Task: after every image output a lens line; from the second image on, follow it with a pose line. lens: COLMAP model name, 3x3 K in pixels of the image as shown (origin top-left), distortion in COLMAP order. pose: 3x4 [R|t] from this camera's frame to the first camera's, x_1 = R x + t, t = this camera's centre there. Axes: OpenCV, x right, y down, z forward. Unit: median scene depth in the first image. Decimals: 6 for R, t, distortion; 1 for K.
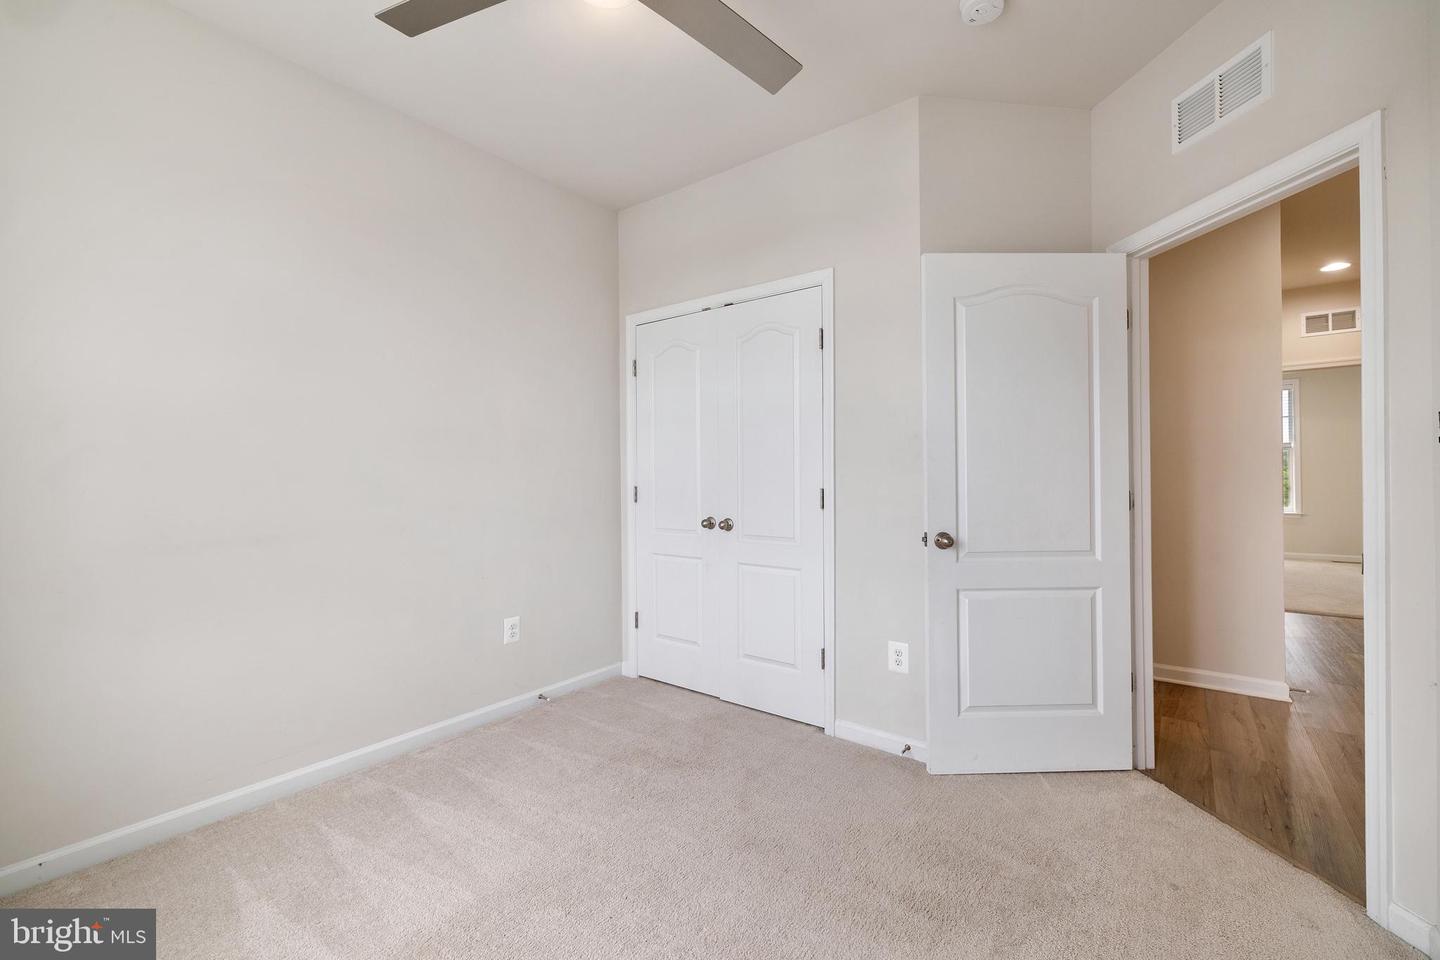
lens RADIAL K [[605.5, 0, 722.2], [0, 605.5, 476.0], [0, 0, 1]] dist [0.000640, 0.000045]
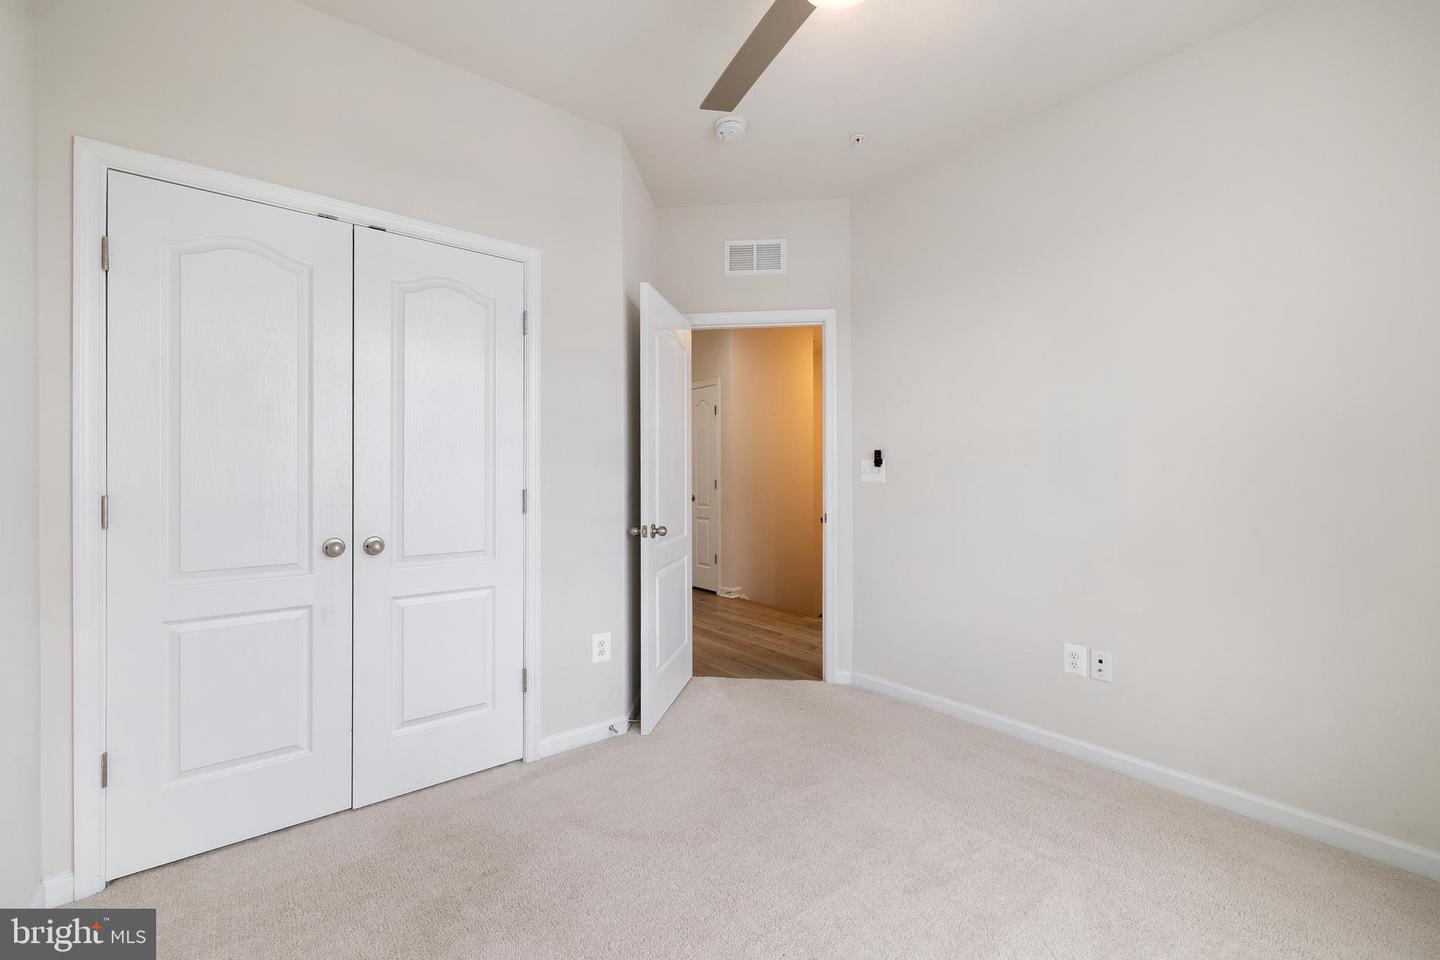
lens RADIAL K [[605.5, 0, 722.2], [0, 605.5, 476.0], [0, 0, 1]] dist [0.000640, 0.000045]
pose [[0.227797, 0.002771, 0.973705, -0.646384], [-0.000728, 0.999996, -0.002675, 0.002100], [-0.973708, -0.000100, 0.227798, 0.517190]]
